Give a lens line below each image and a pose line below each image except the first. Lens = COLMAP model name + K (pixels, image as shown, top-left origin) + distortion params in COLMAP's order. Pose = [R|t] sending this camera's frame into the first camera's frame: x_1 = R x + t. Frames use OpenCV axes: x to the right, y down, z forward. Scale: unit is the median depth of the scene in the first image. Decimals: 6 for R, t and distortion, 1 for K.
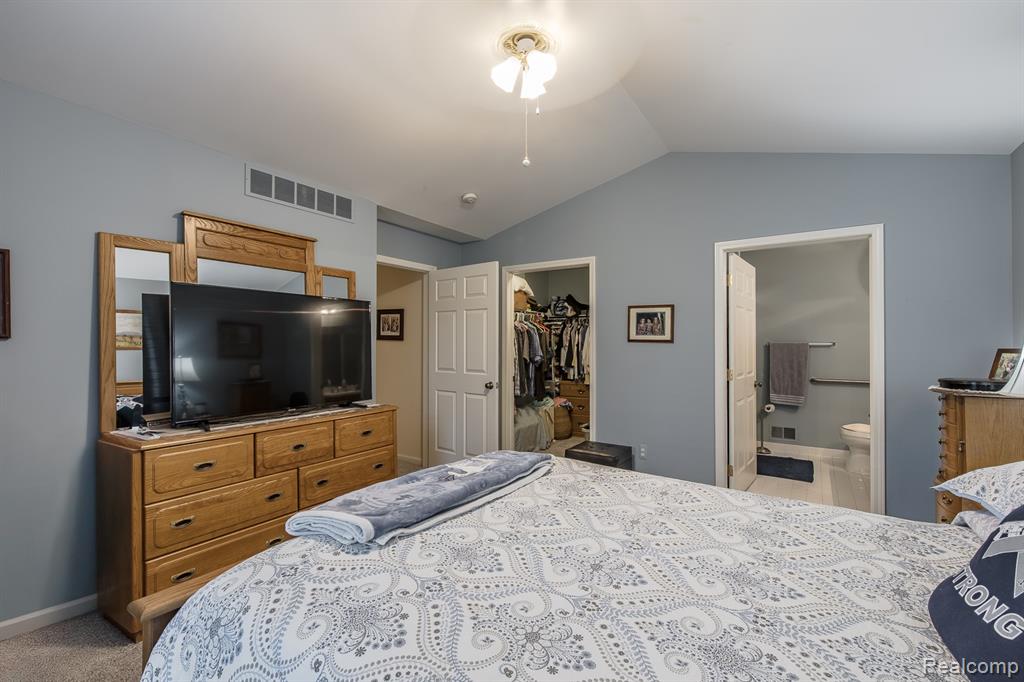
lens RADIAL K [[440.6, 0, 512.4], [0, 440.6, 336.5], [0, 0, 1]] dist [0.001822, 0.000068]
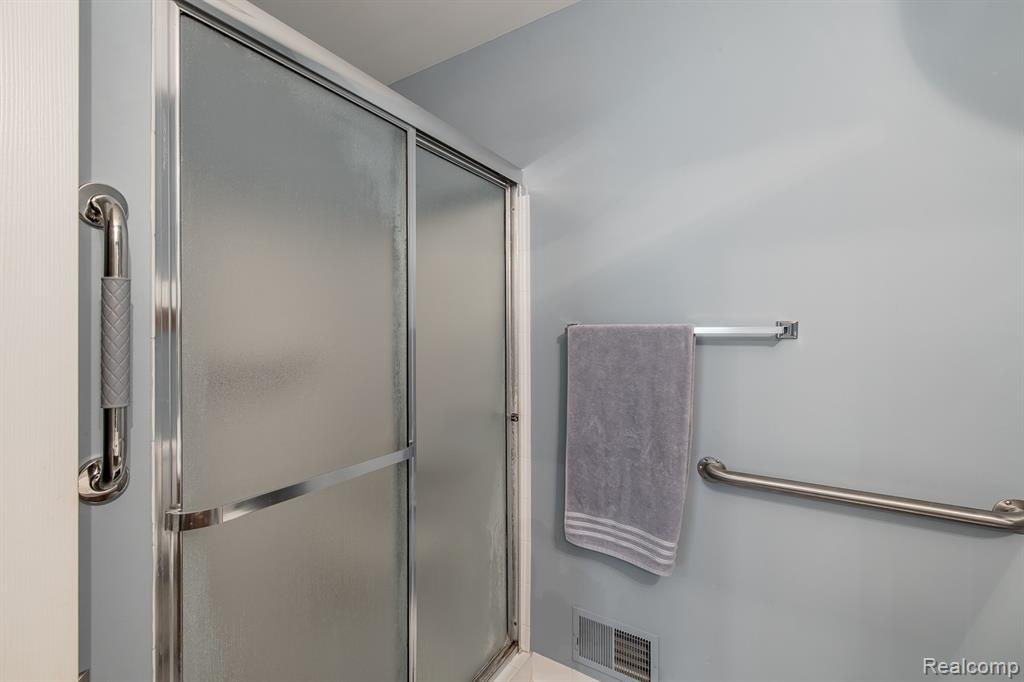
lens RADIAL K [[441.9, 0, 492.0], [0, 441.9, 331.3], [0, 0, 1]] dist [0.000702, 0.000044]
pose [[0.999893, -0.002988, 0.014319, 0.542302], [0.002804, 0.999913, 0.012860, 0.013420], [-0.014356, -0.012819, 0.999815, 0.733740]]
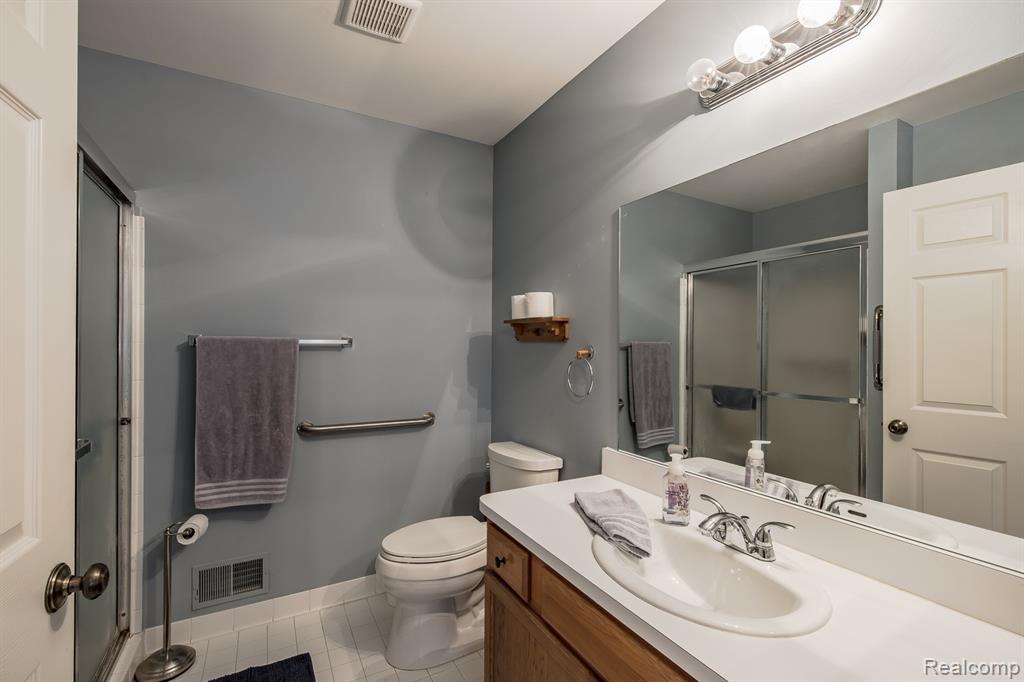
lens RADIAL K [[458.6, 0, 514.5], [0, 458.6, 346.3], [0, 0, 1]] dist [0.003010, 0.000457]
pose [[0.454428, 0.000297, 0.890783, 0.382706], [-0.017469, 0.999811, 0.008579, 0.013828], [-0.890612, -0.019460, 0.454347, 0.623819]]
